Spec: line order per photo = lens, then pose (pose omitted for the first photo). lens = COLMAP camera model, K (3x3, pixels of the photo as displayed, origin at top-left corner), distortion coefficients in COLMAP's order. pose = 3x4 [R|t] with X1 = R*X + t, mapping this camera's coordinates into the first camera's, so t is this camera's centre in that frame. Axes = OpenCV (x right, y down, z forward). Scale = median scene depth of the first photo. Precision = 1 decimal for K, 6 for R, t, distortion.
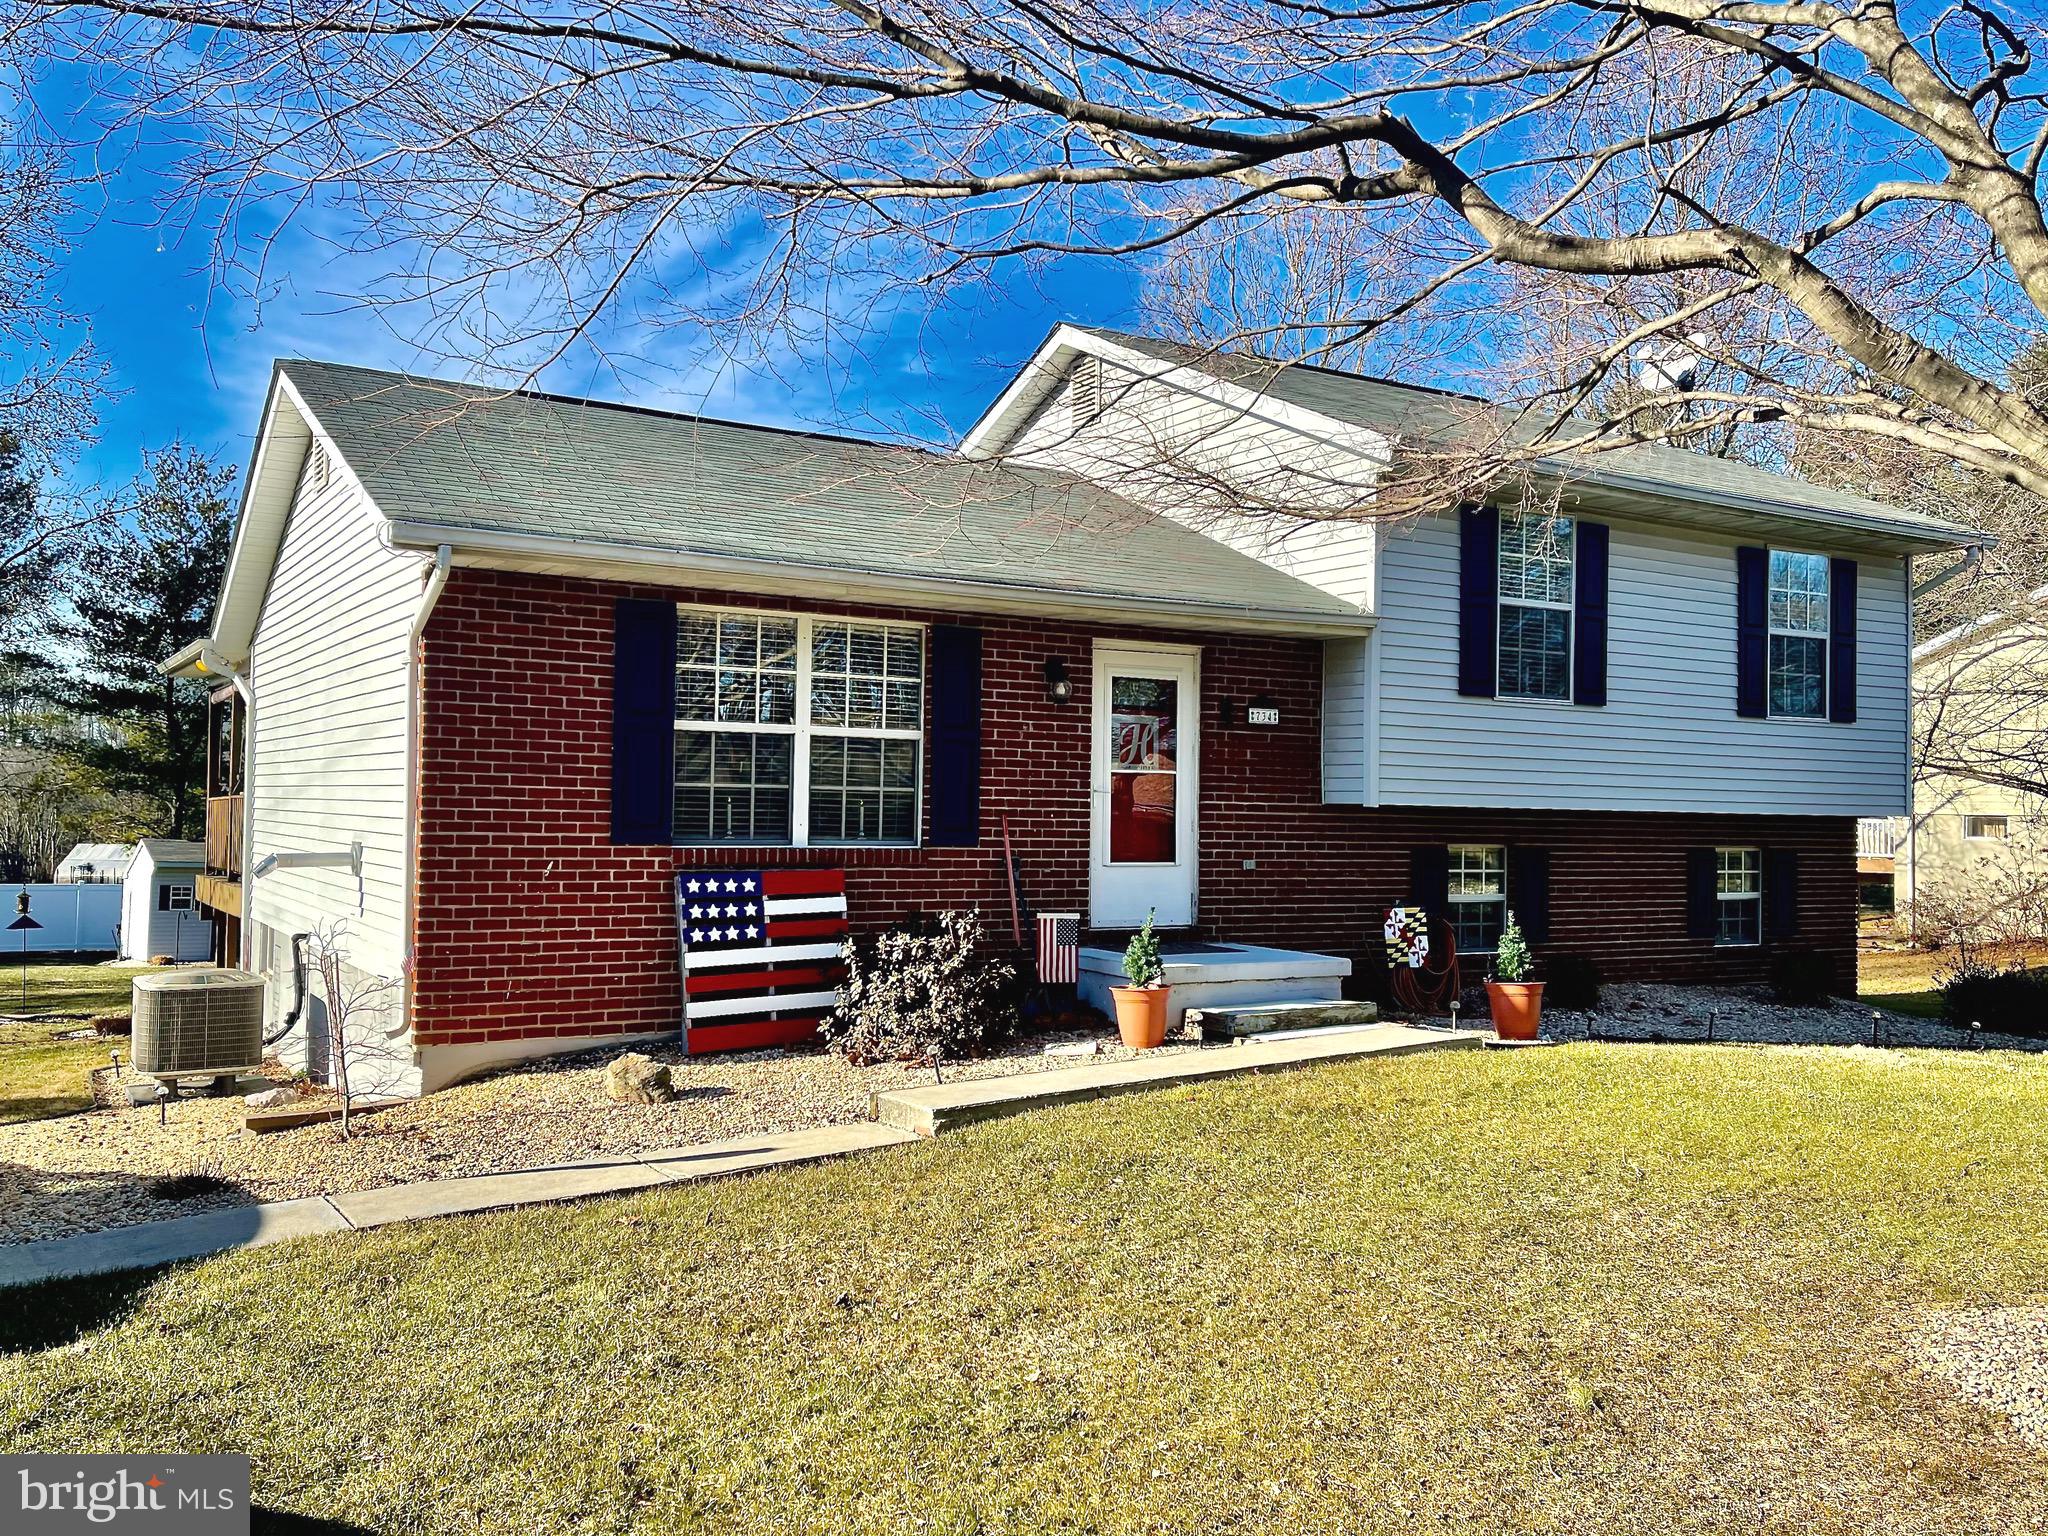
lens RADIAL K [[1714.6, 0, 1021.7], [0, 1714.6, 769.4], [0, 0, 1]] dist [0.015361, -0.000817]
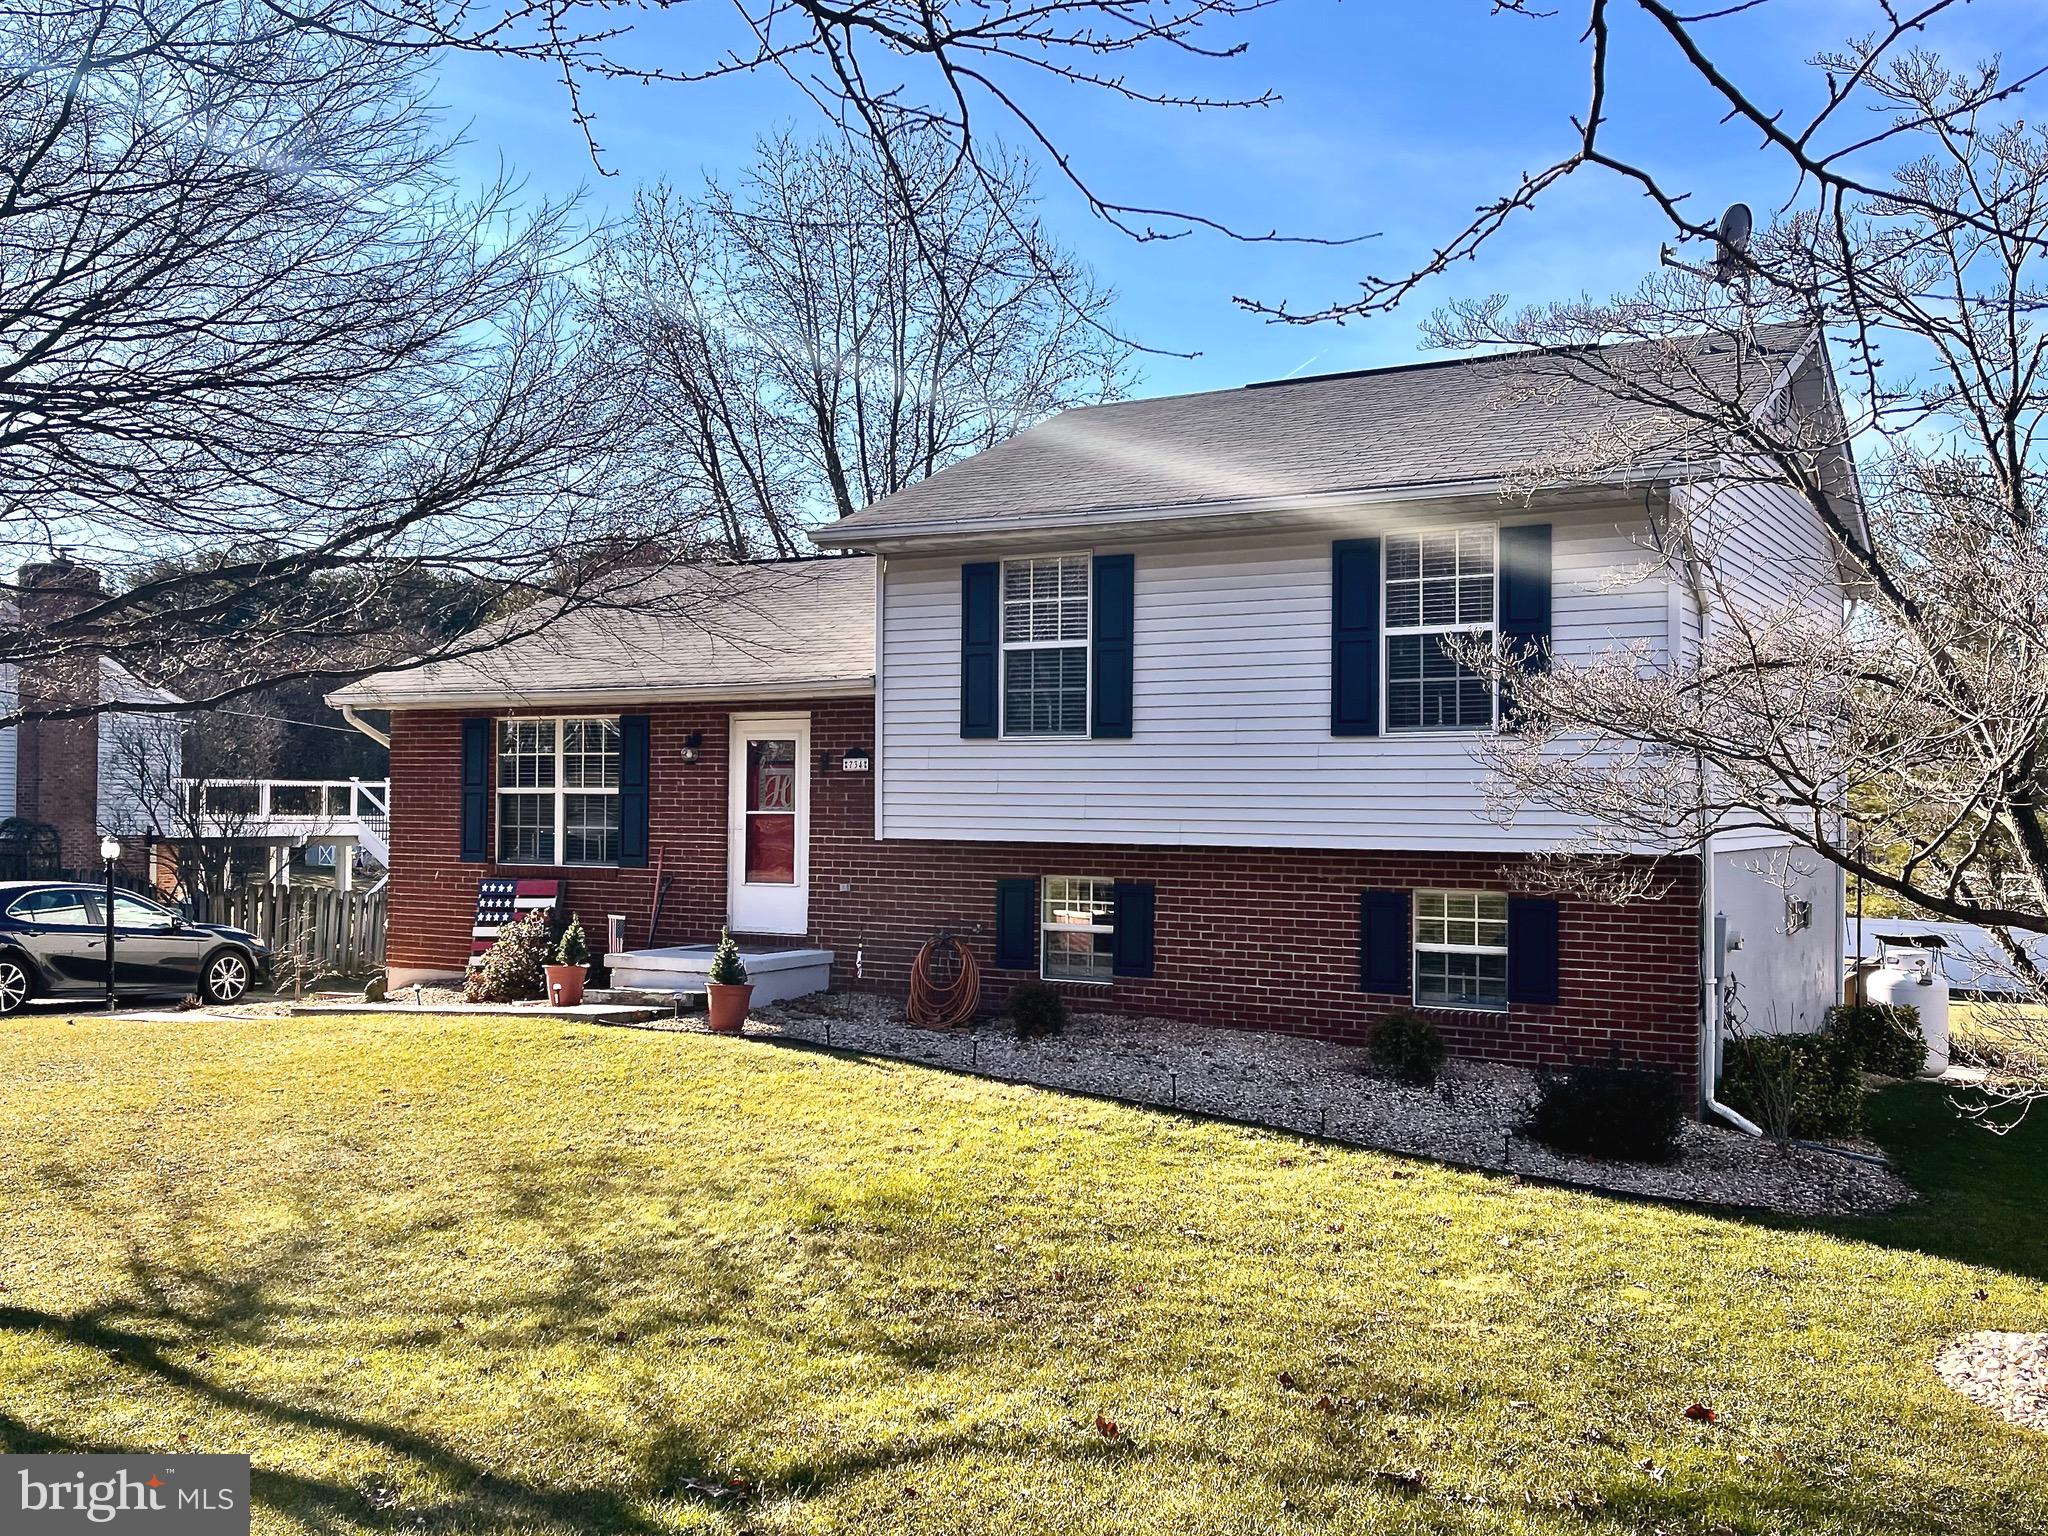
lens RADIAL K [[1939.6, 0, 1023.4], [0, 1939.6, 770.2], [0, 0, 1]] dist [0.006539, 0.000000]
pose [[0.483617, -0.029449, -0.874784, 1.417155], [0.021525, 0.999532, -0.021748, 0.005101], [0.875015, -0.008312, 0.484024, 0.451088]]
